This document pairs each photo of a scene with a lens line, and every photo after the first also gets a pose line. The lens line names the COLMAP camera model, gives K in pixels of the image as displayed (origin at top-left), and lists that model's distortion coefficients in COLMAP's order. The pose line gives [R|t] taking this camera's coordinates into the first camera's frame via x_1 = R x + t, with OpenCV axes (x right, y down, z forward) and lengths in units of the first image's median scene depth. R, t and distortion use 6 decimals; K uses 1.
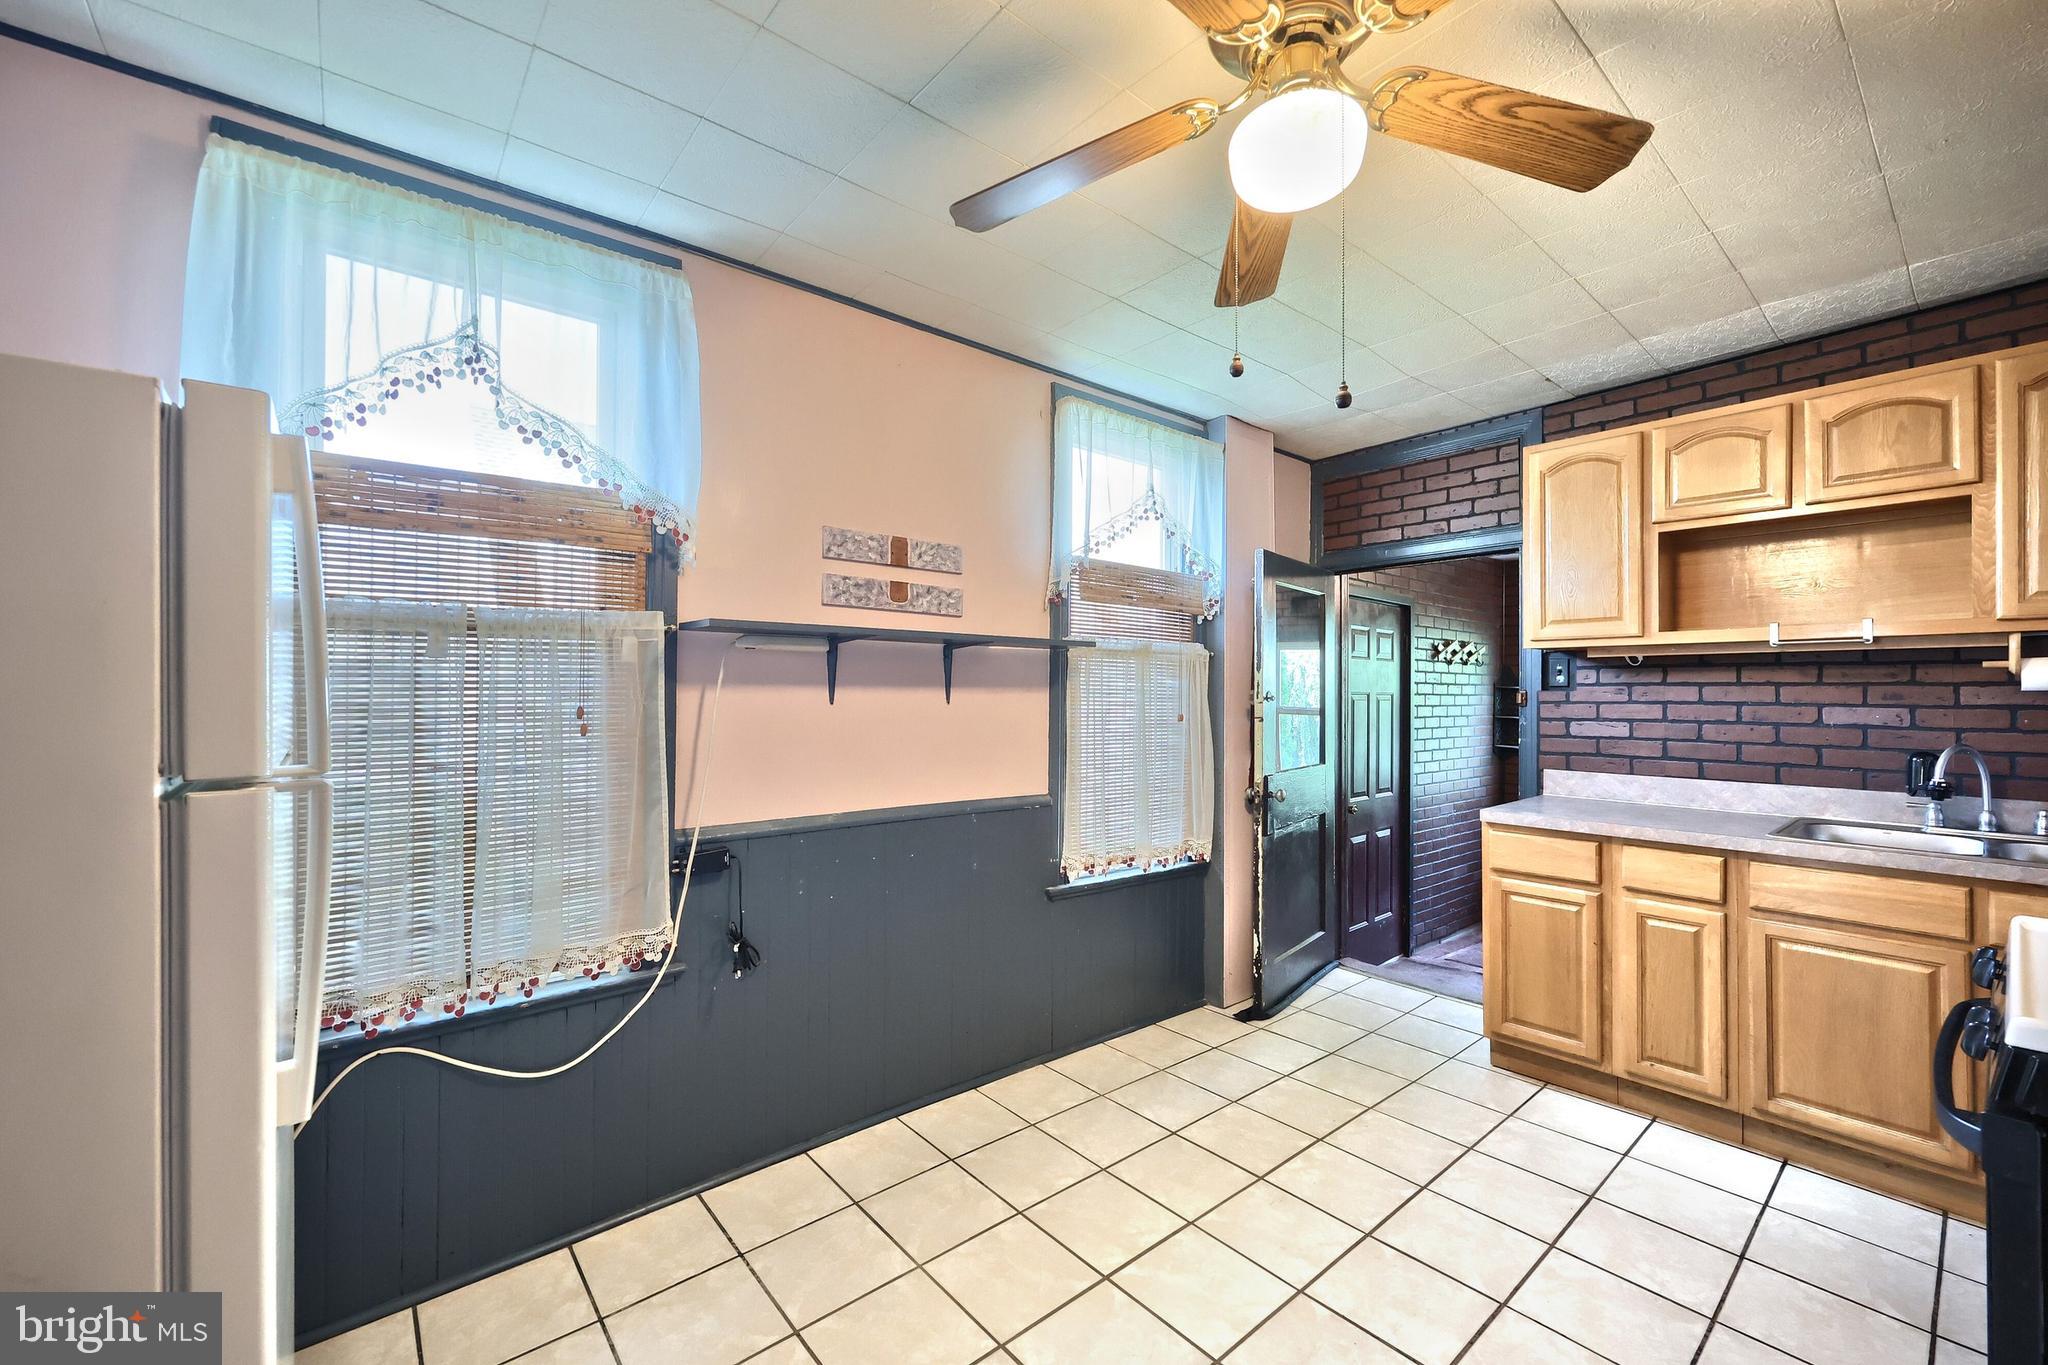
lens RADIAL K [[828.7, 0, 1018.1], [0, 828.7, 680.6], [0, 0, 1]] dist [0.000997, 0.000153]
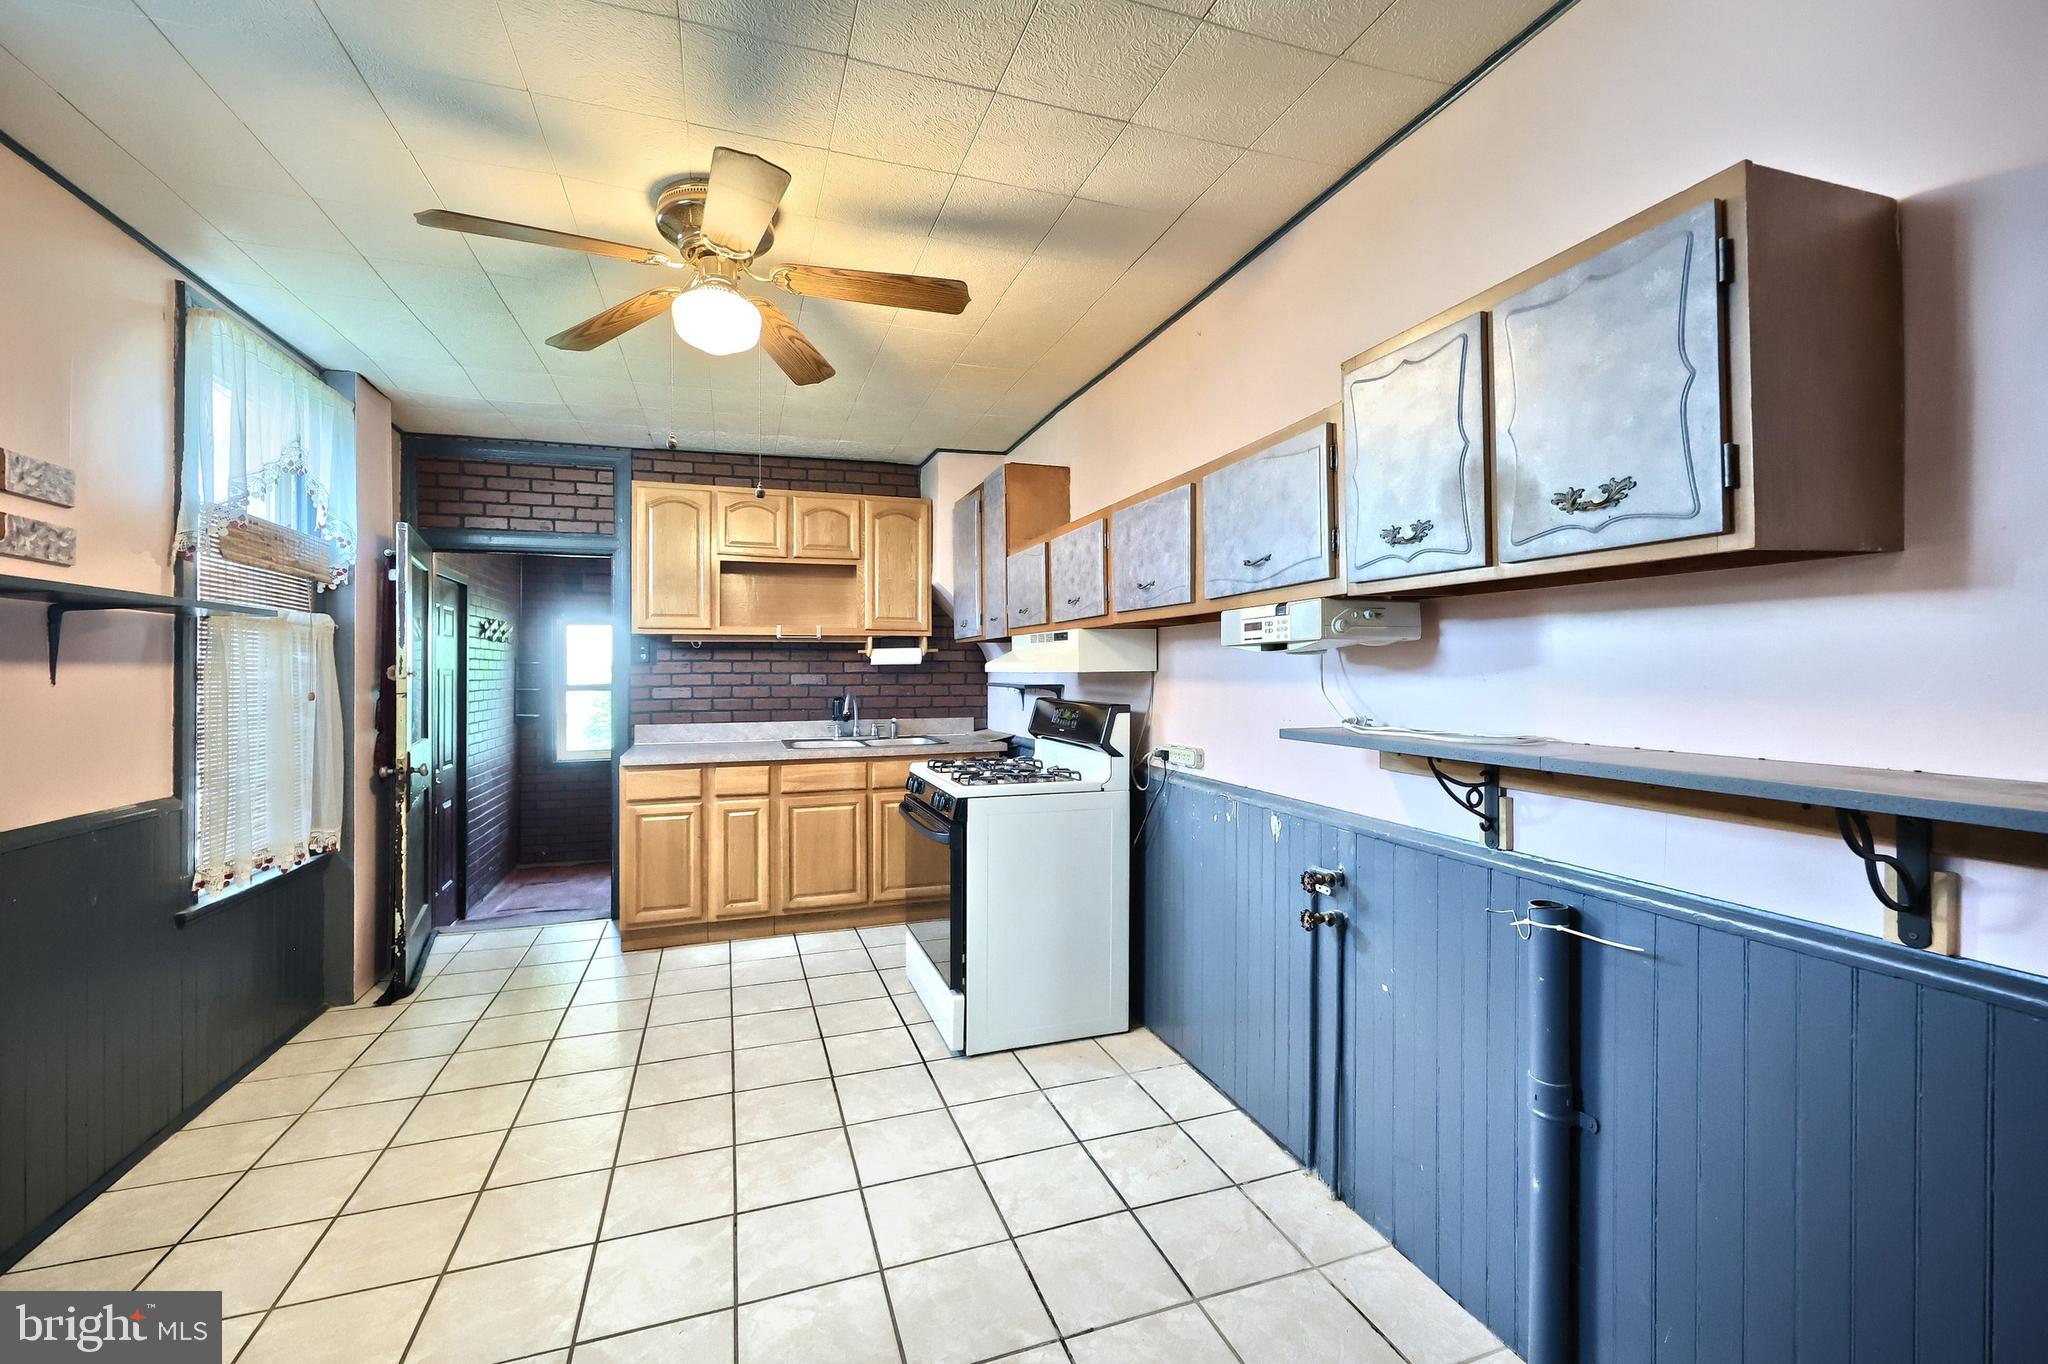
lens RADIAL K [[836.5, 0, 1015.0], [0, 836.5, 665.4], [0, 0, 1]] dist [0.001348, 0.000030]
pose [[0.354412, -0.002334, 0.935086, -0.428778], [-0.008388, 0.999949, 0.005675, -0.000672], [-0.935052, -0.009855, 0.354374, -0.041160]]
